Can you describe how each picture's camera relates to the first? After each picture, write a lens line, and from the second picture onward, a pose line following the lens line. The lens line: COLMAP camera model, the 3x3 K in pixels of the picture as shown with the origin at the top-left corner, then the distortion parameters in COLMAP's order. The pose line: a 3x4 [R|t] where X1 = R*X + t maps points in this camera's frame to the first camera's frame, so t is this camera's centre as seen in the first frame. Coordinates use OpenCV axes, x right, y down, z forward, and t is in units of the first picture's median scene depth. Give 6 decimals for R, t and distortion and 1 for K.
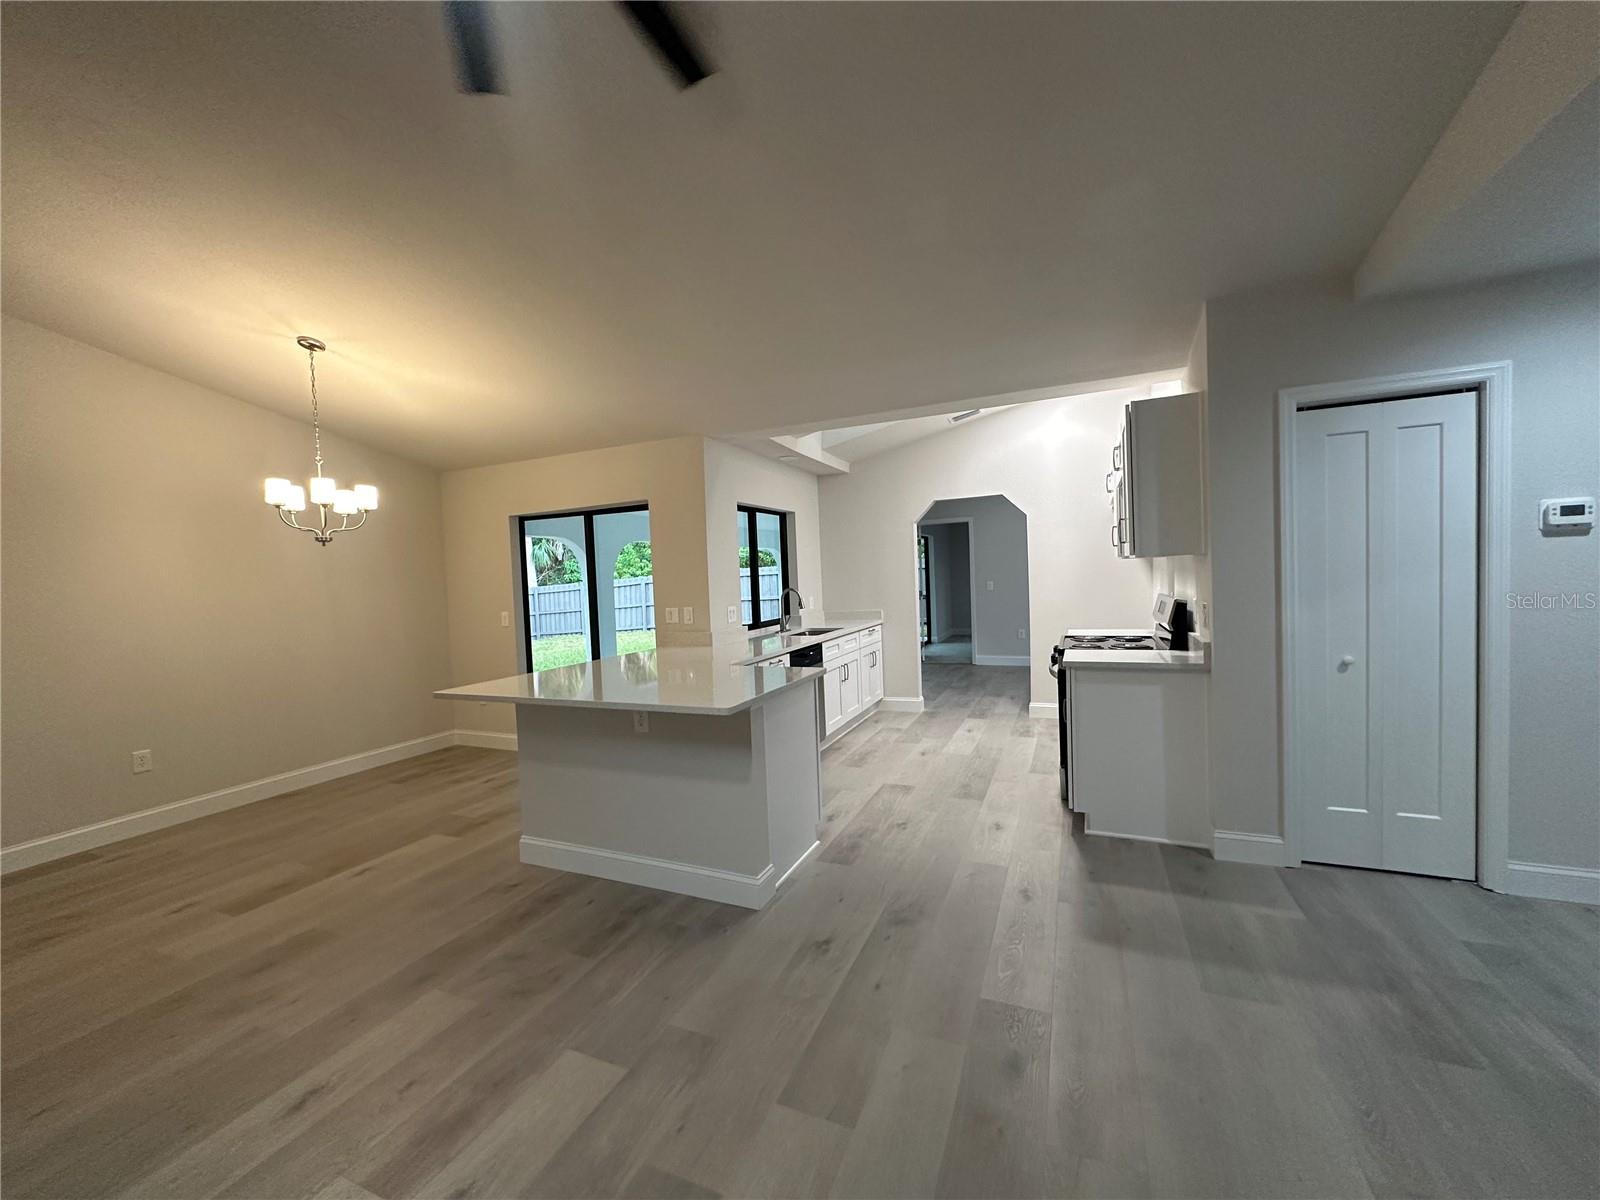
lens RADIAL K [[634.9, 0, 800.0], [0, 634.9, 600.0], [0, 0, 1]] dist [0.000663, -0.000047]
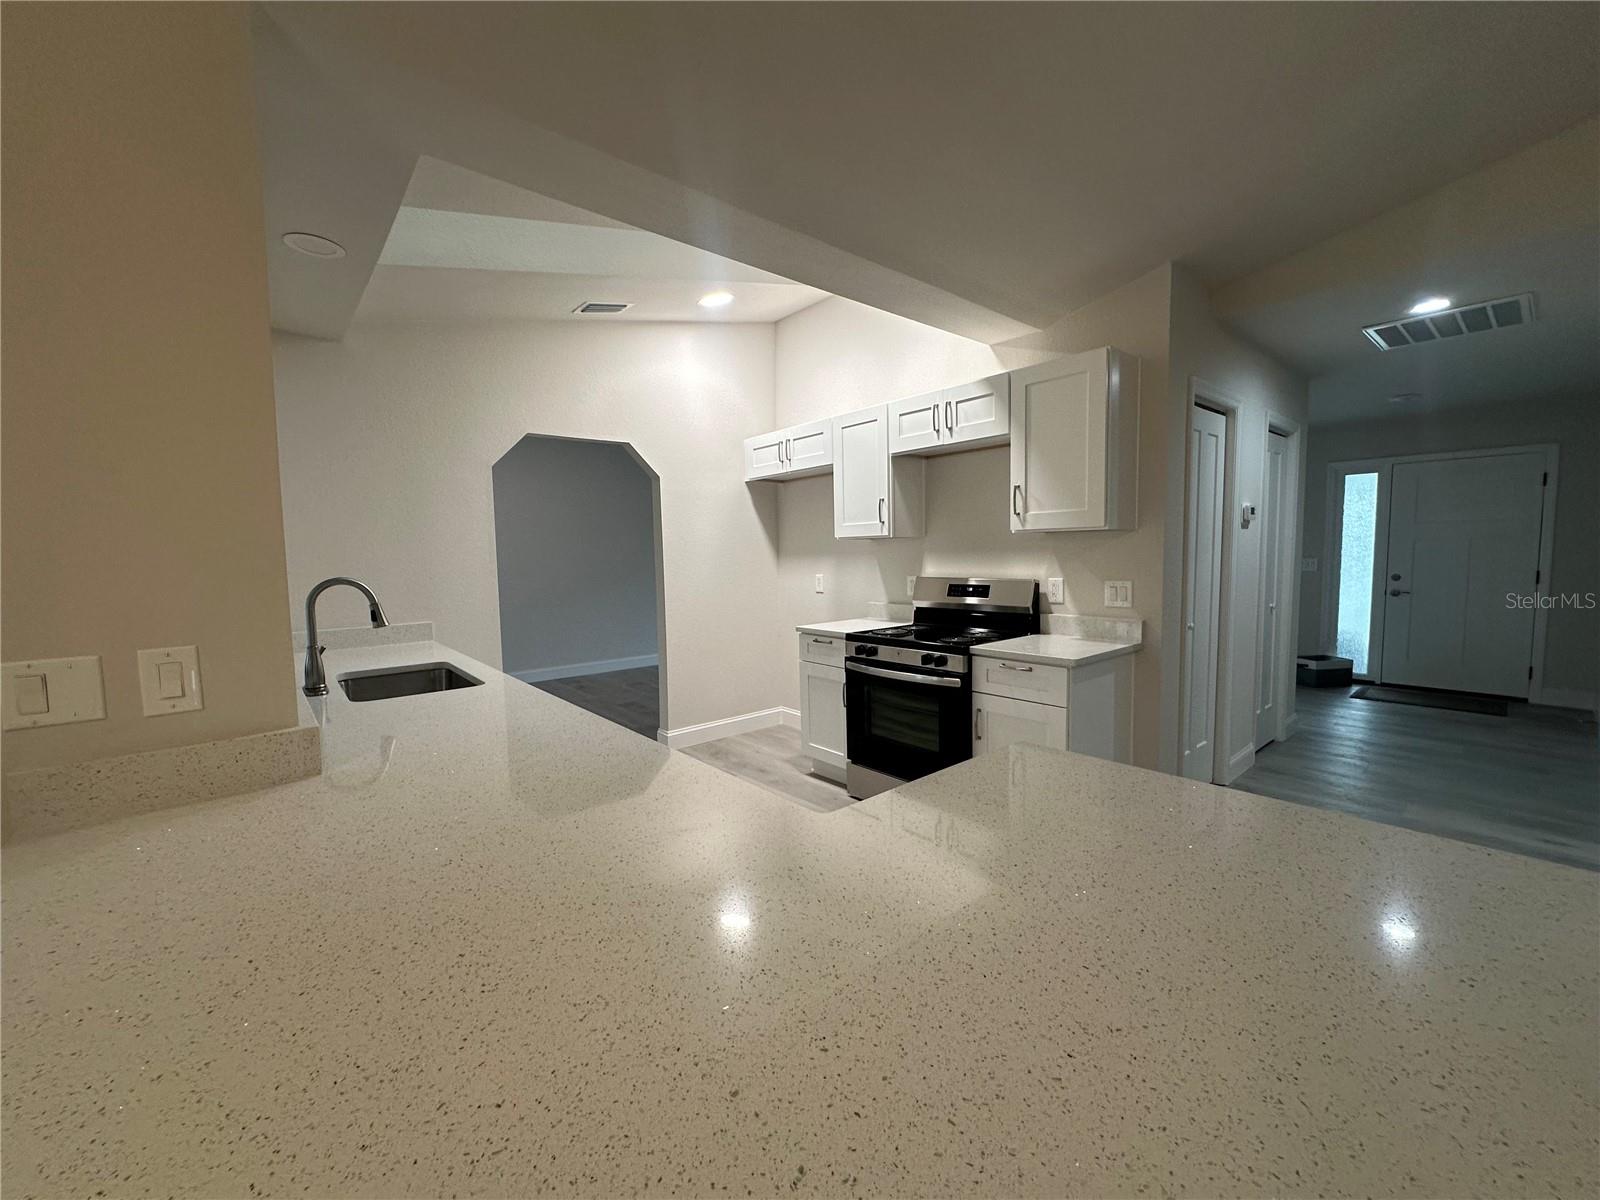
lens RADIAL K [[634.9, 0, 800.0], [0, 634.9, 600.0], [0, 0, 1]] dist [0.000663, -0.000047]
pose [[0.437674, -0.033477, 0.898511, -0.287908], [0.034880, 0.999187, 0.020237, -0.003514], [-0.898457, 0.022483, 0.438485, 0.665228]]
